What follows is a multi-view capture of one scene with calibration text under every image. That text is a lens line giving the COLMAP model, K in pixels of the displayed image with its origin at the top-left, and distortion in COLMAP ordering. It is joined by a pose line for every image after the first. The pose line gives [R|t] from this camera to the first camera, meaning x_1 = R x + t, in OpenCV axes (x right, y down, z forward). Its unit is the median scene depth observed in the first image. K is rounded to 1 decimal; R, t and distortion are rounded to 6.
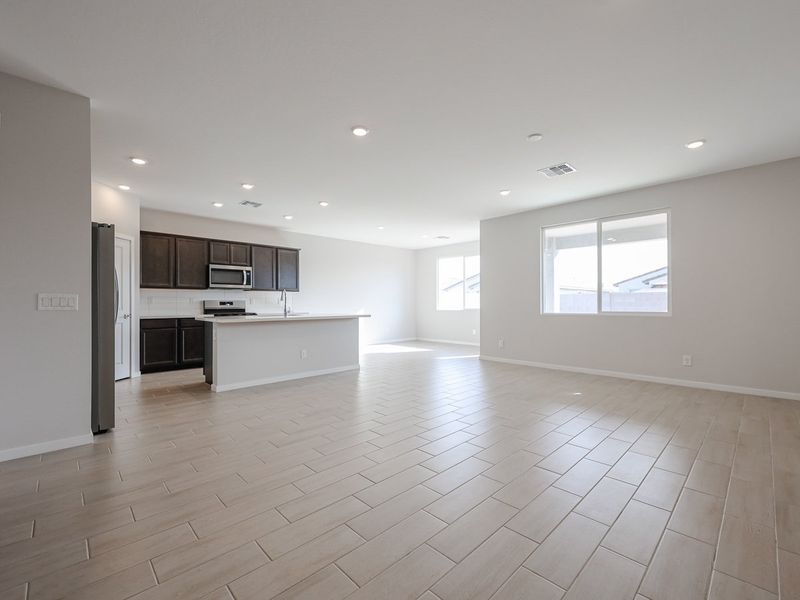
lens RADIAL K [[351.9, 0, 397.5], [0, 351.9, 302.1], [0, 0, 1]] dist [0.001194, 0.000103]
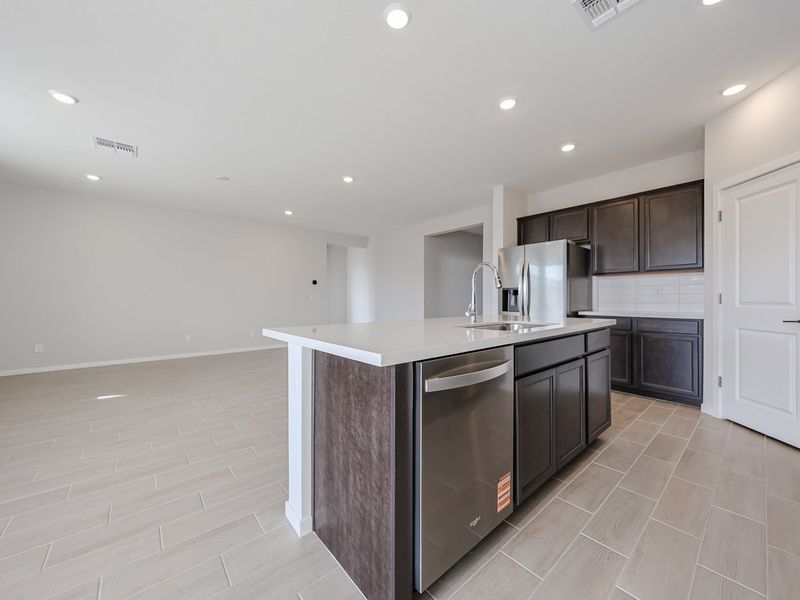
lens RADIAL K [[310.3, 0, 400.0], [0, 310.3, 300.0], [0, 0, 1]] dist [0.000334, 0.000222]
pose [[-0.998520, 0.004039, 0.054242, -0.198223], [0.004053, 0.999992, 0.000143, 0.007349], [-0.054241, 0.000362, -0.998528, 1.141004]]
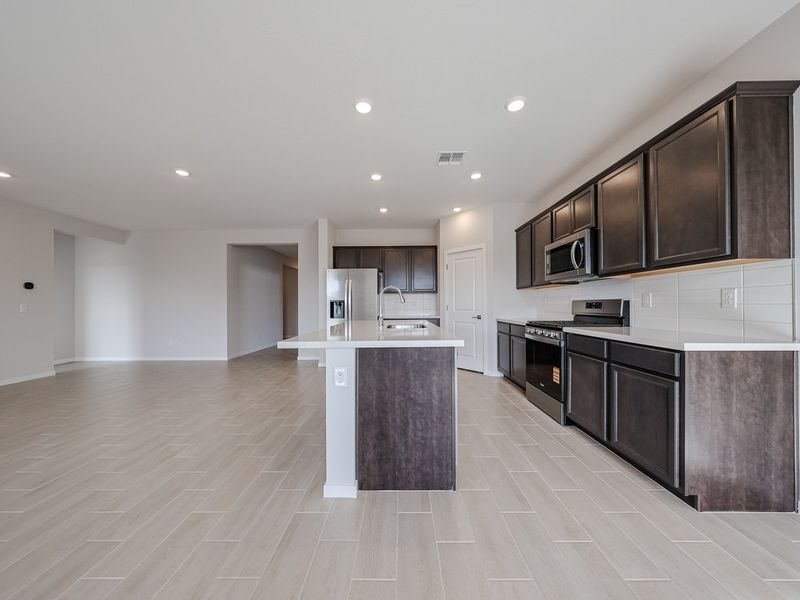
lens RADIAL K [[278.0, 0, 400.8], [0, 278.0, 305.5], [0, 0, 1]] dist [0.000212, -0.000050]
pose [[-0.692527, 0.006615, -0.721361, 0.031641], [0.011369, 0.999934, -0.001745, 0.001299], [0.721302, -0.009409, -0.692557, 1.132043]]
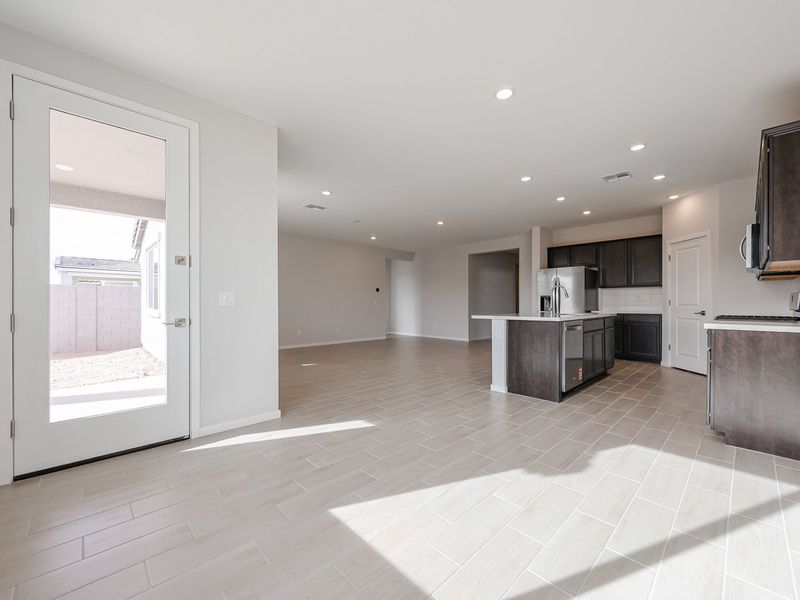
lens RADIAL K [[333.8, 0, 399.4], [0, 333.8, 304.1], [0, 0, 1]] dist [-0.000487, -0.000072]
pose [[-0.999981, 0.004257, -0.004381, 0.075210], [0.004269, 0.999987, -0.002714, 0.010401], [0.004369, -0.002733, -0.999987, 1.534609]]
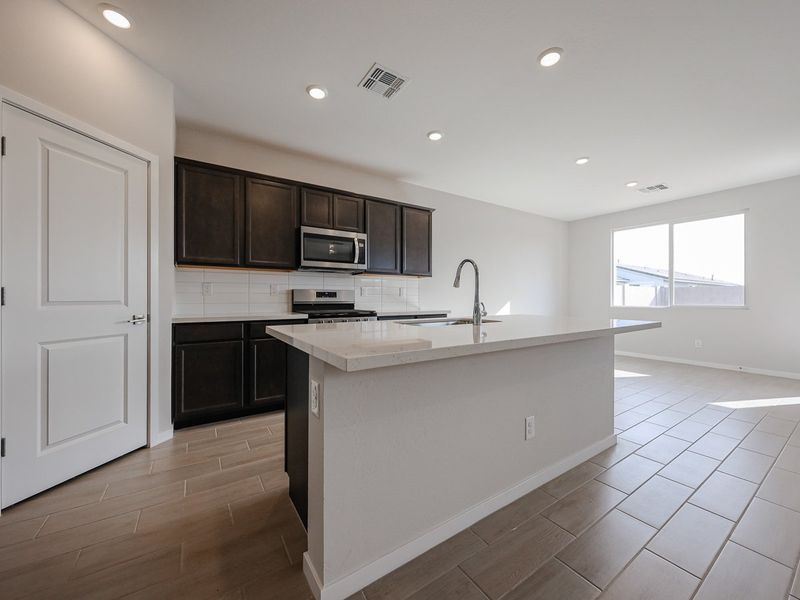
lens RADIAL K [[310.3, 0, 400.0], [0, 310.3, 300.0], [0, 0, 1]] dist [0.000334, 0.000222]
pose [[0.982938, 0.006958, -0.183804, -0.274217], [-0.004948, 0.999923, 0.011392, 0.006362], [0.183869, -0.010288, 0.982897, 0.517039]]
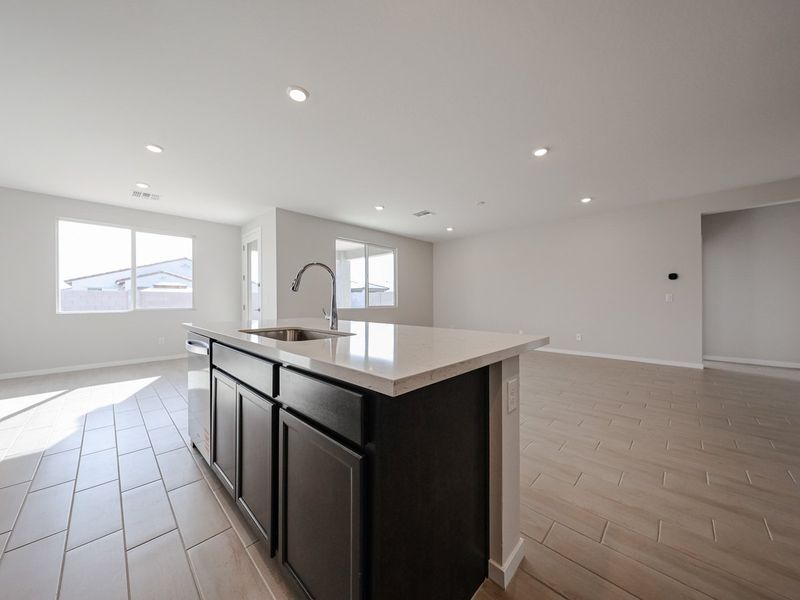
lens RADIAL K [[288.2, 0, 394.8], [0, 288.2, 300.7], [0, 0, 1]] dist [0.001763, 0.000092]
pose [[-0.024238, 0.001937, 0.999704, -0.531750], [0.000349, 0.999998, -0.001929, 0.004540], [-0.999706, 0.000302, -0.024239, 0.759545]]
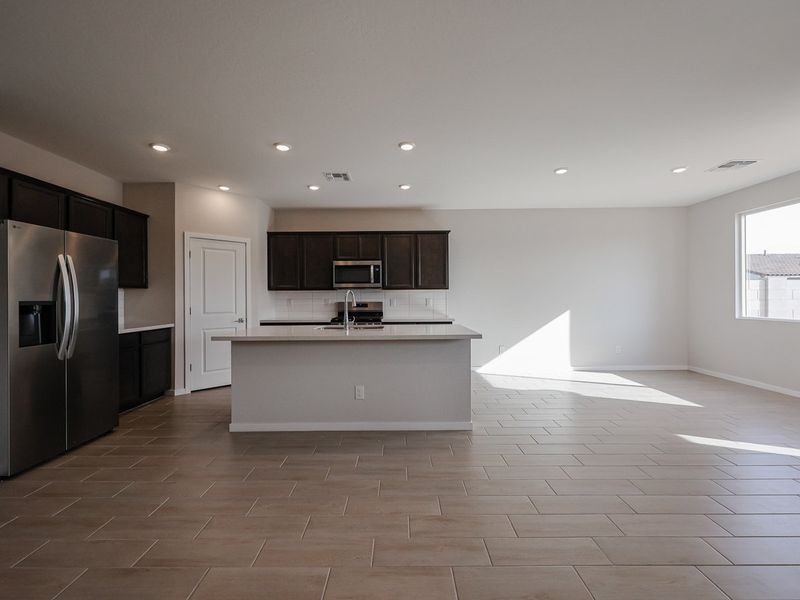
lens RADIAL K [[343.0, 0, 400.0], [0, 343.0, 300.0], [0, 0, 1]] dist [-0.001186, -0.000146]
pose [[0.721726, 0.002413, -0.692174, 0.166170], [0.006558, 0.999925, 0.010324, -0.018394], [0.692147, -0.011990, 0.721657, 0.487672]]
